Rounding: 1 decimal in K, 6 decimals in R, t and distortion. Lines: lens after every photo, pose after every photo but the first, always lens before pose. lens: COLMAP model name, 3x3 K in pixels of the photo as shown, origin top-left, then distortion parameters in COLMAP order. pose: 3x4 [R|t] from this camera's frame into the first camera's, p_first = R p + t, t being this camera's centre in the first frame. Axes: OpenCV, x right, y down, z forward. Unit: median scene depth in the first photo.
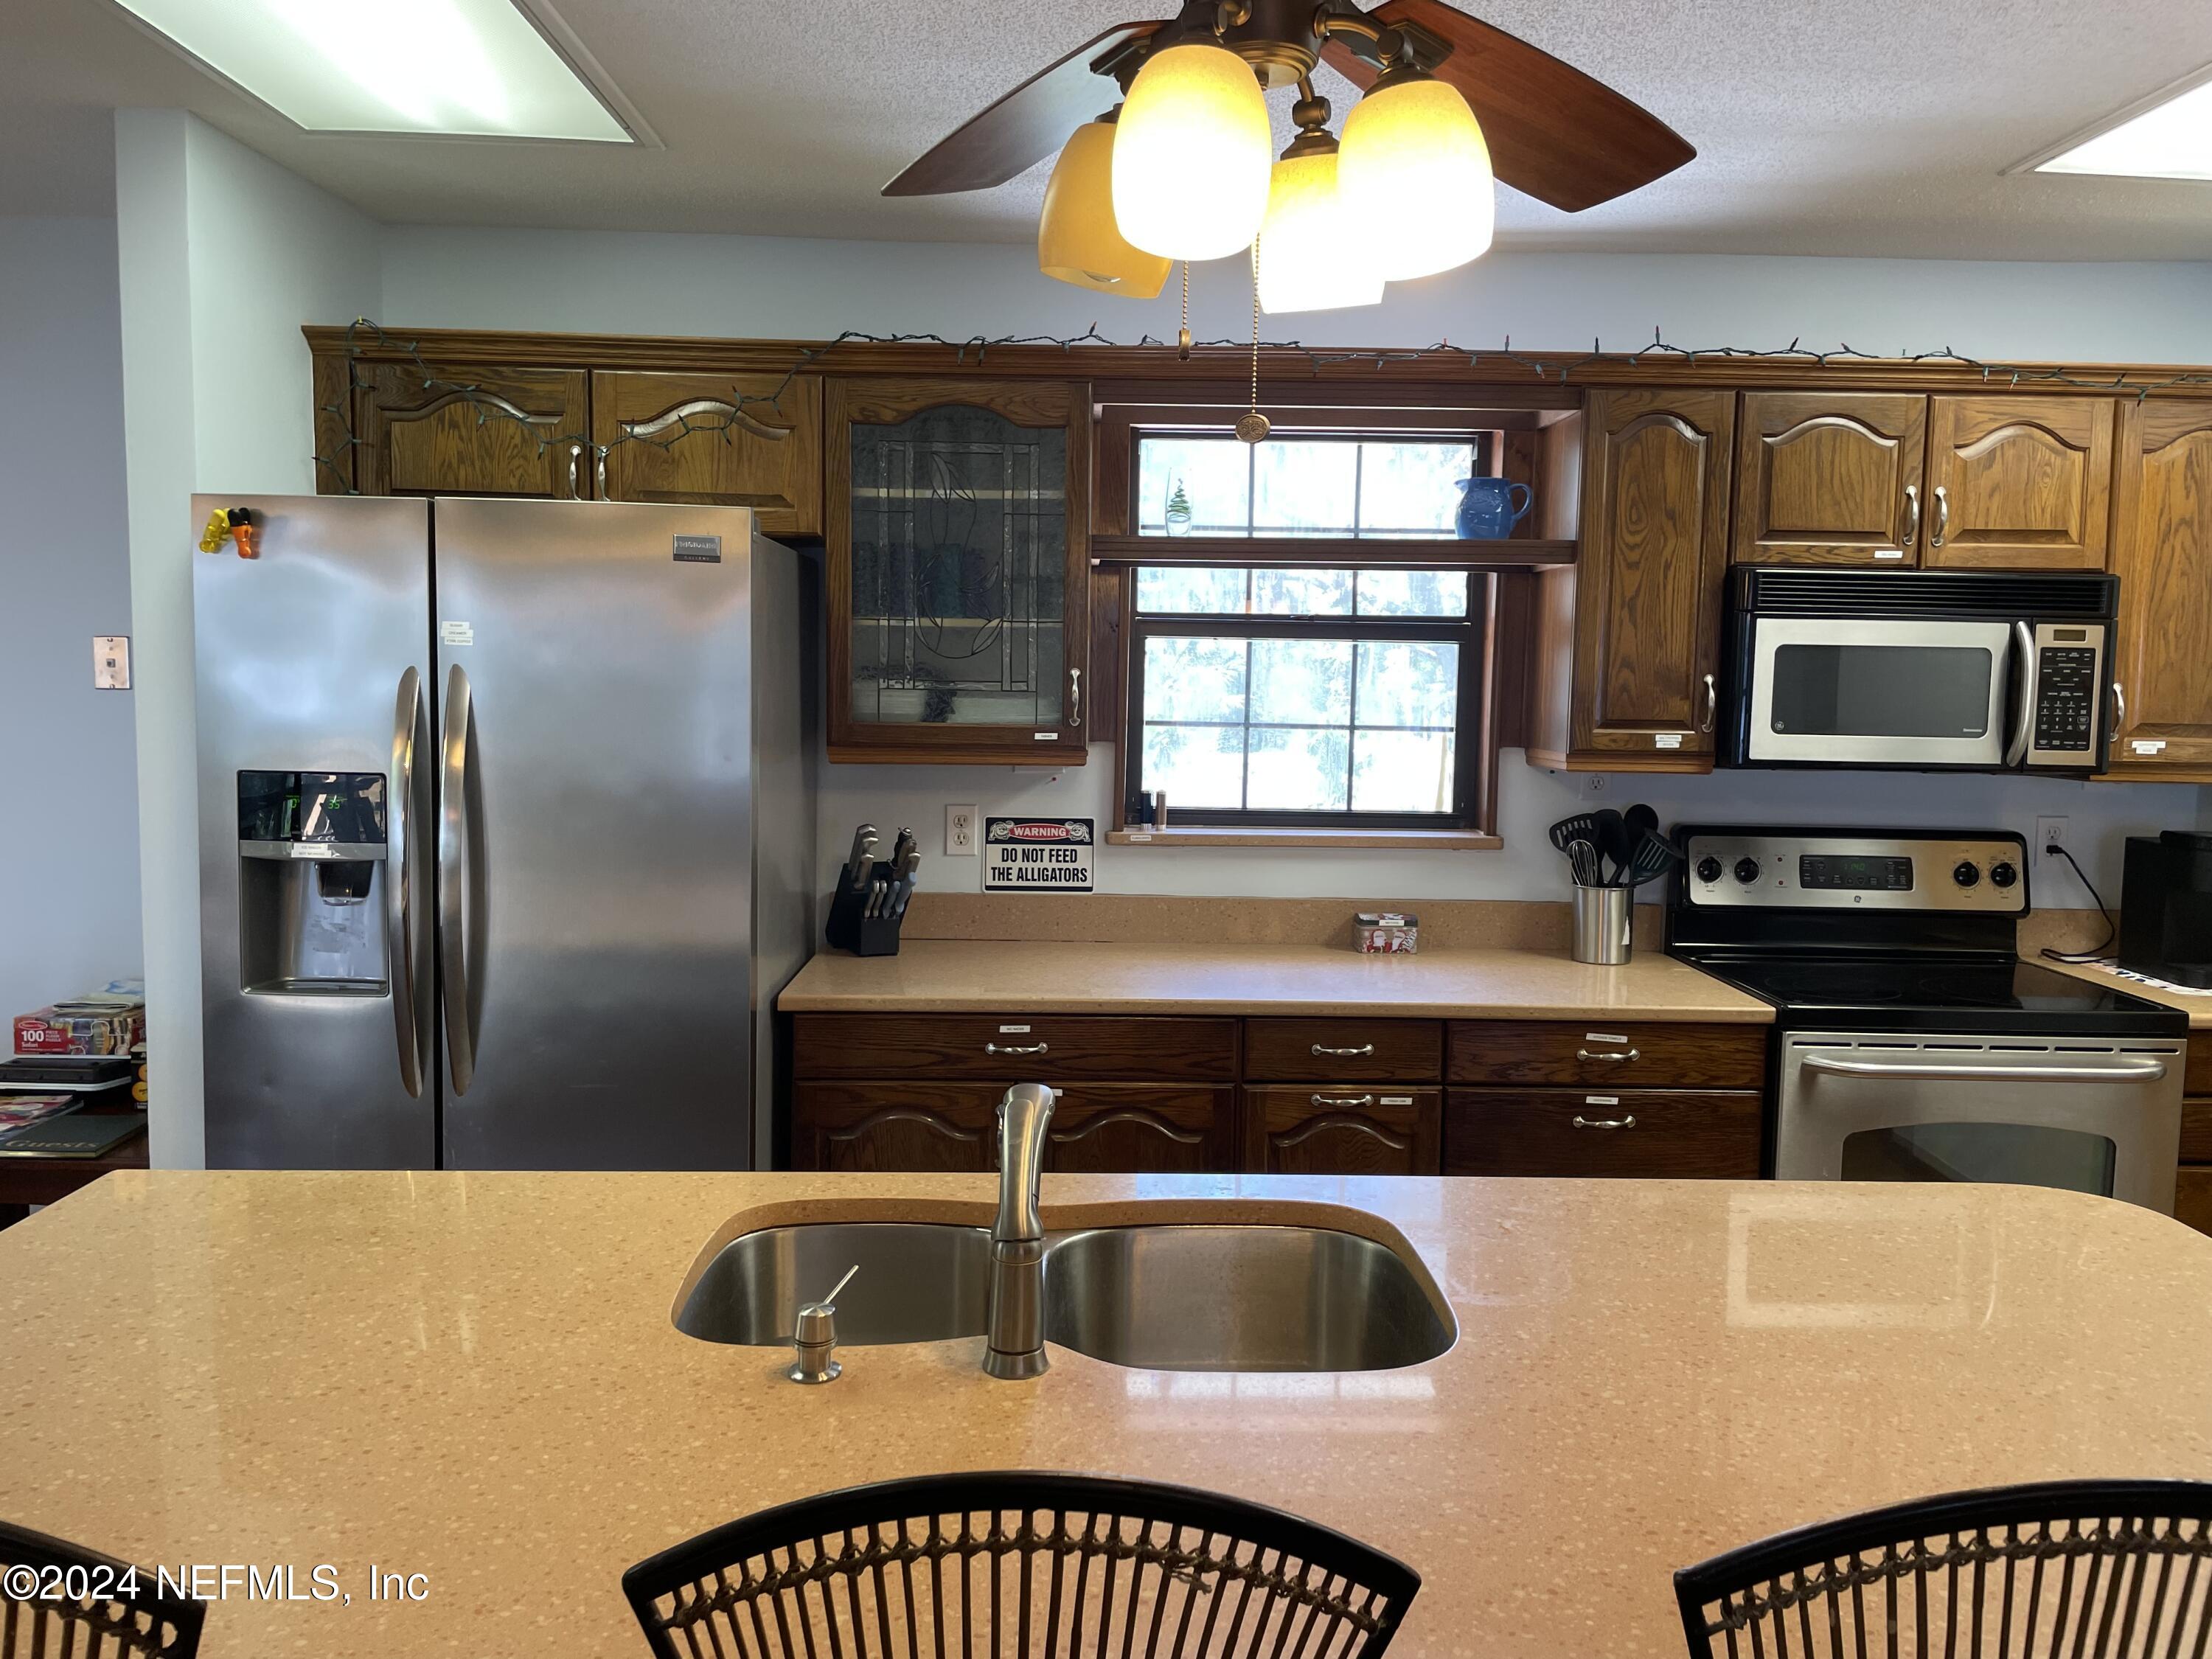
lens RADIAL K [[1656.8, 0, 1106.0], [0, 1656.8, 829.5], [0, 0, 1]] dist [0.070142, -0.099409]
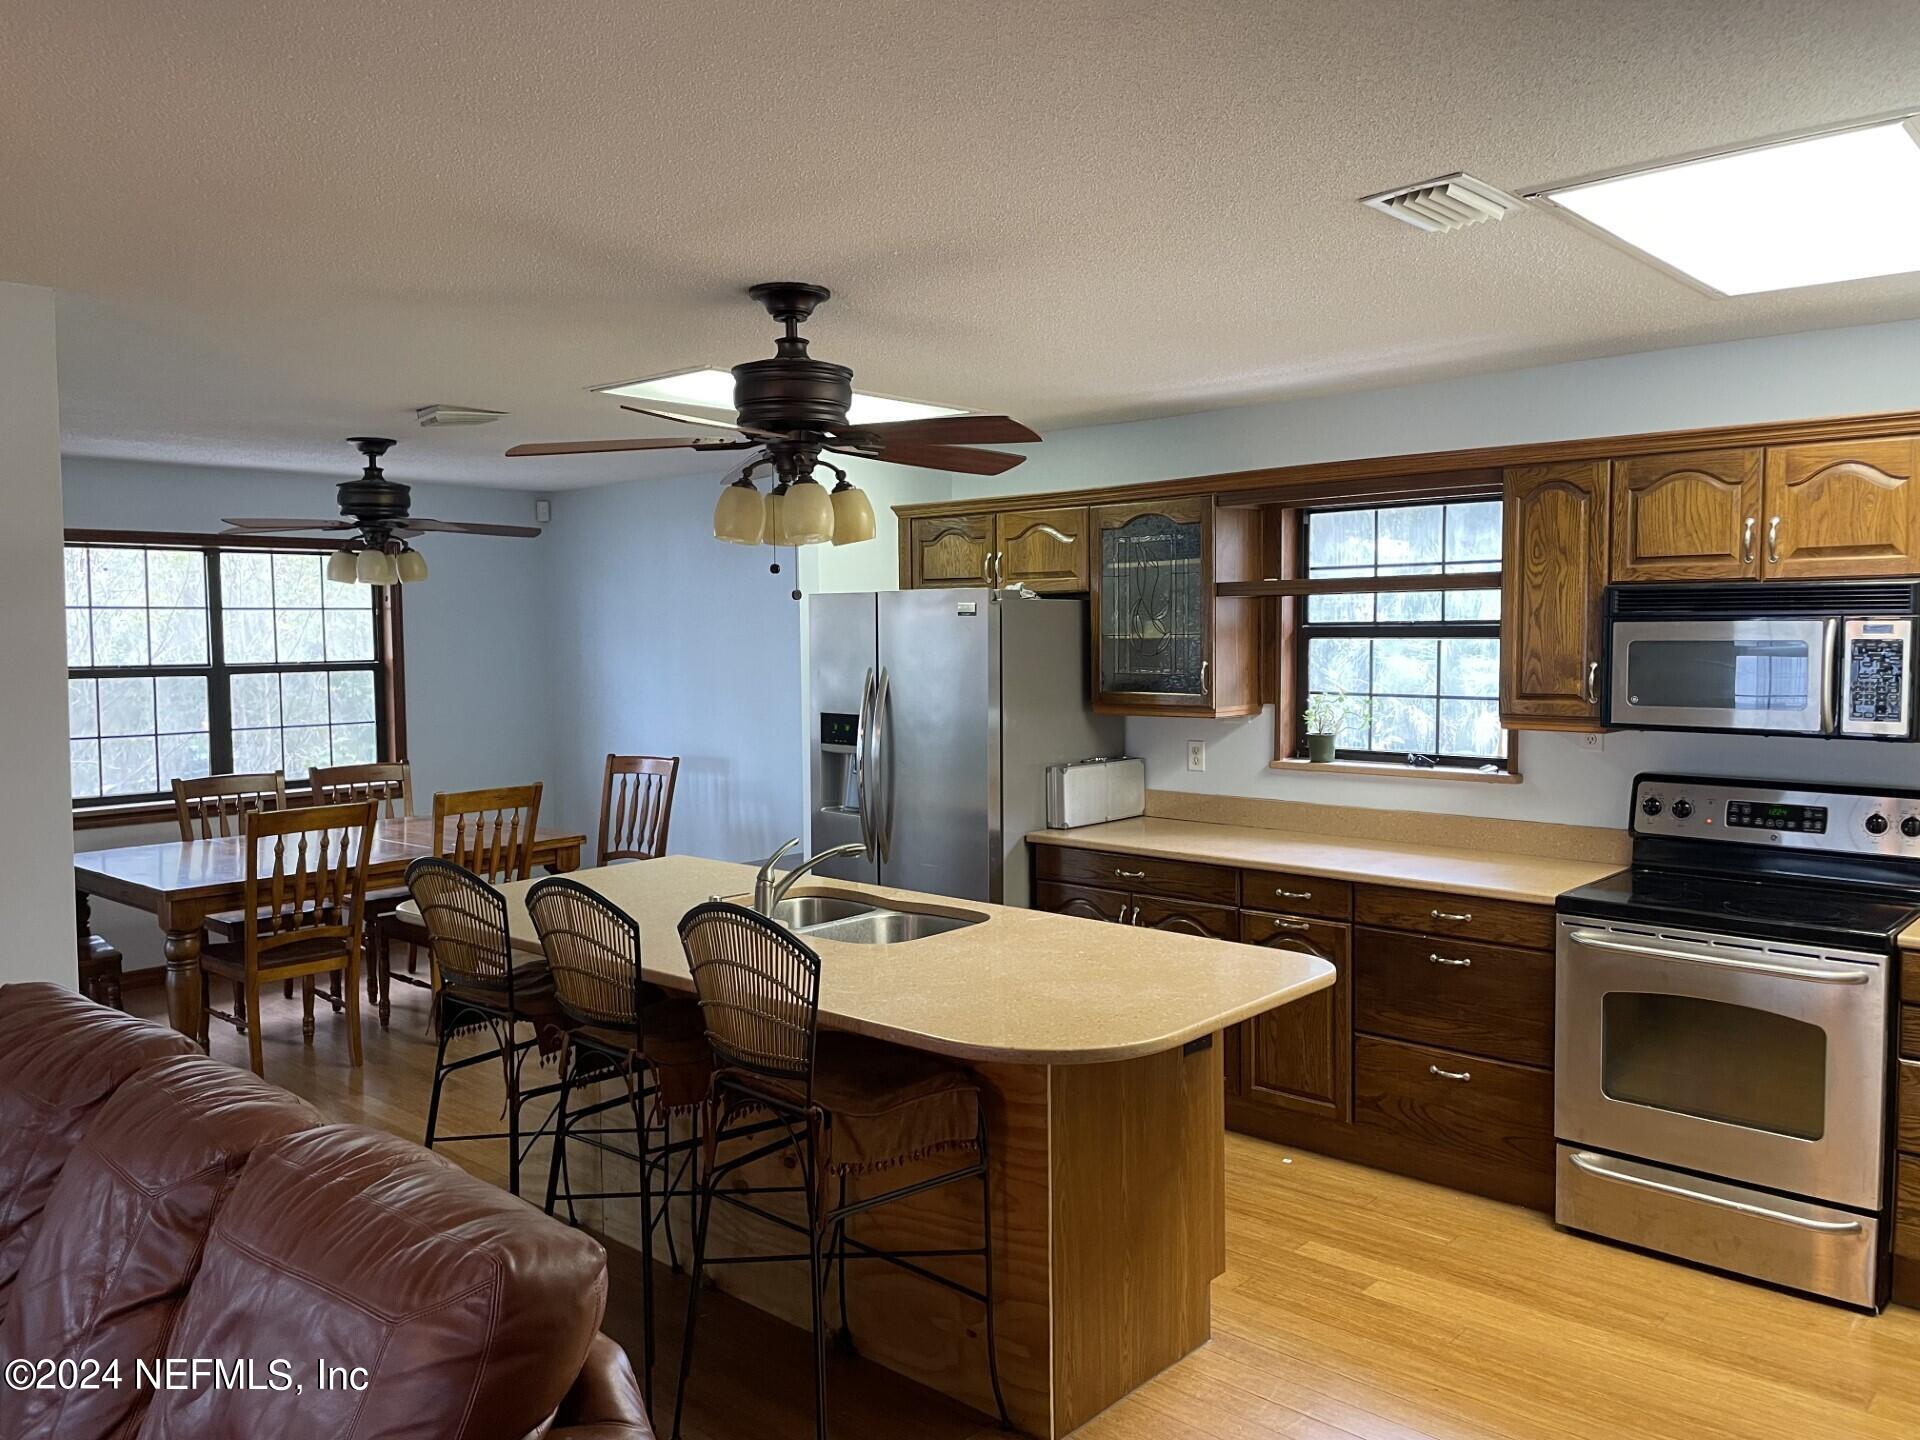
lens RADIAL K [[1438.1, 0, 960.0], [0, 1438.1, 720.0], [0, 0, 1]] dist [0.070142, -0.099409]
pose [[0.720029, 0.021417, -0.693614, 0.825592], [-0.051947, 0.998383, -0.023098, 0.011130], [0.691997, 0.052662, 0.719977, -0.238755]]
